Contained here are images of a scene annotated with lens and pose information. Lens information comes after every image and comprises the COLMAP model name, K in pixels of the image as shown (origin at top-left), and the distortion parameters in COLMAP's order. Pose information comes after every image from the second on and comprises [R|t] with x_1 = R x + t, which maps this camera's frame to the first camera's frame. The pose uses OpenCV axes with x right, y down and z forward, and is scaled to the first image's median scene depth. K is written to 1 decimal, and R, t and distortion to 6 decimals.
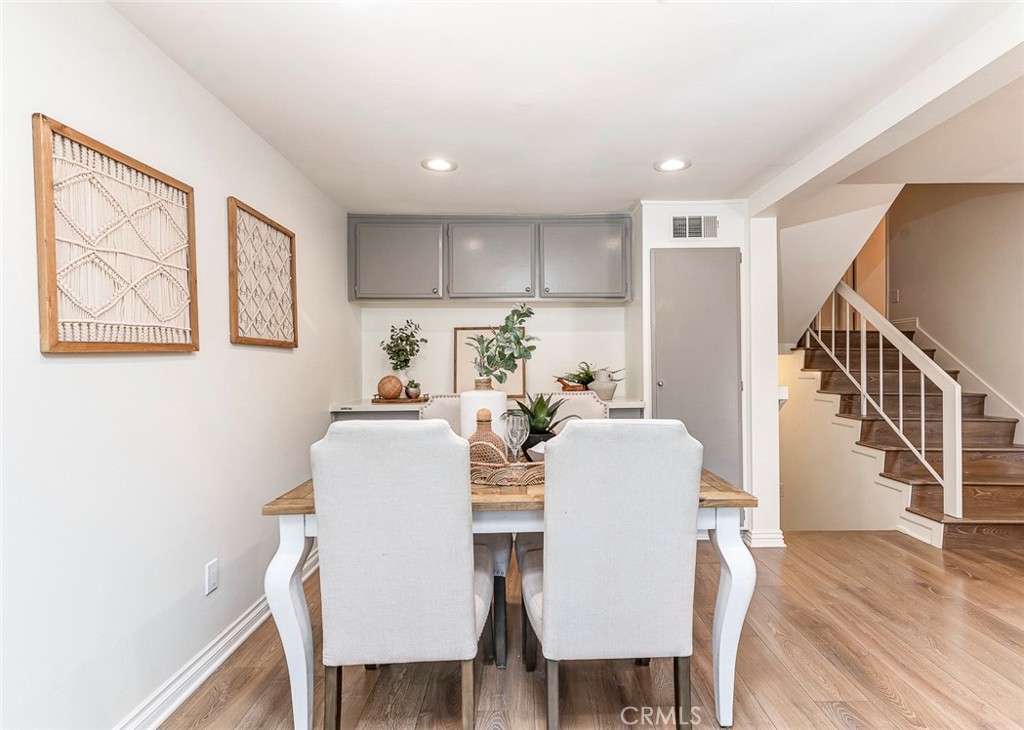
lens RADIAL K [[518.1, 0, 537.1], [0, 518.1, 368.2], [0, 0, 1]] dist [0.022320, -0.000135]
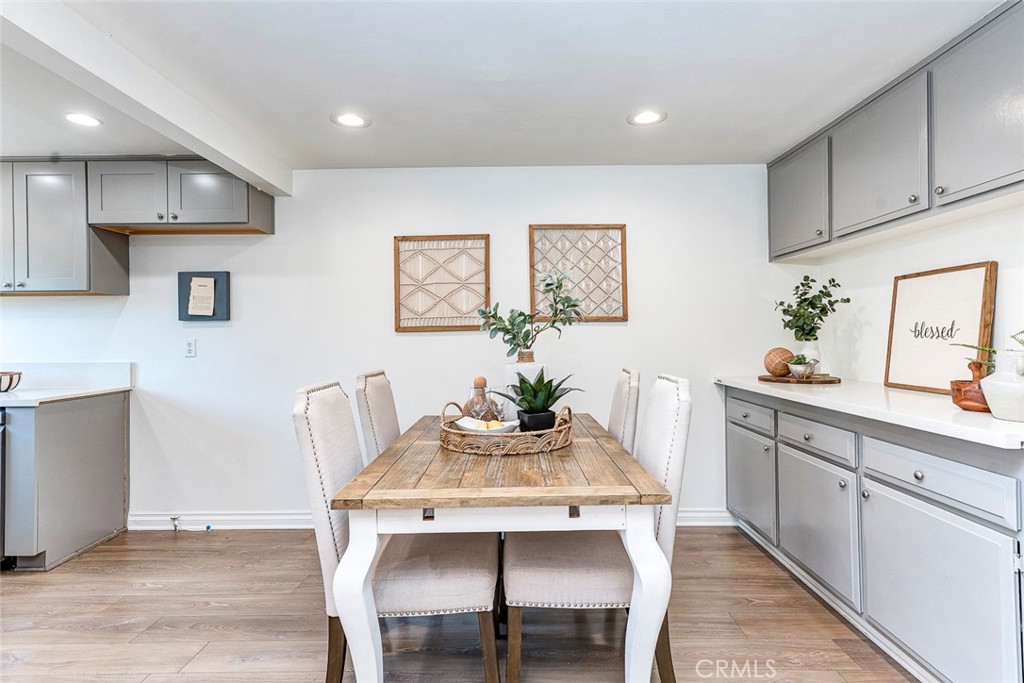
lens RADIAL K [[528.7, 0, 519.2], [0, 528.7, 335.6], [0, 0, 1]] dist [0.013913, -0.000825]
pose [[-0.034058, 0.006906, -0.999396, 0.699057], [-0.000942, 0.999975, 0.006942, -0.012746], [0.999419, 0.001178, -0.034050, 0.750802]]
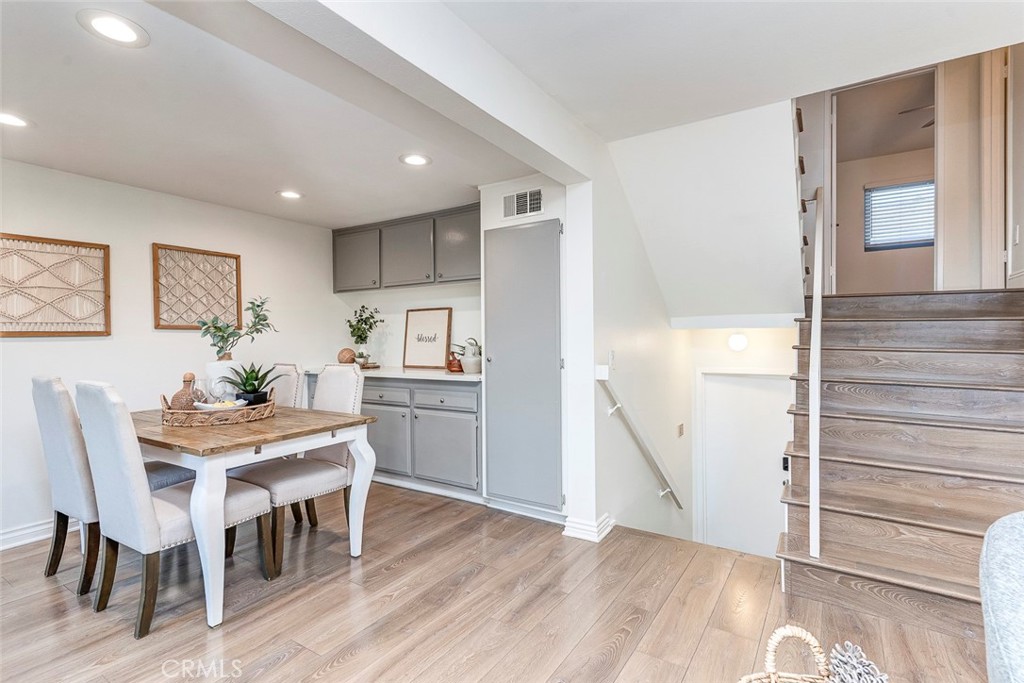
lens RADIAL K [[491.1, 0, 512.0], [0, 491.1, 341.5], [0, 0, 1]] dist [0.012496, 0.000650]
pose [[0.823654, 0.003842, -0.567080, 0.955802], [-0.002118, 0.999991, 0.003700, -0.010868], [0.567089, -0.001846, 0.823655, 0.243091]]
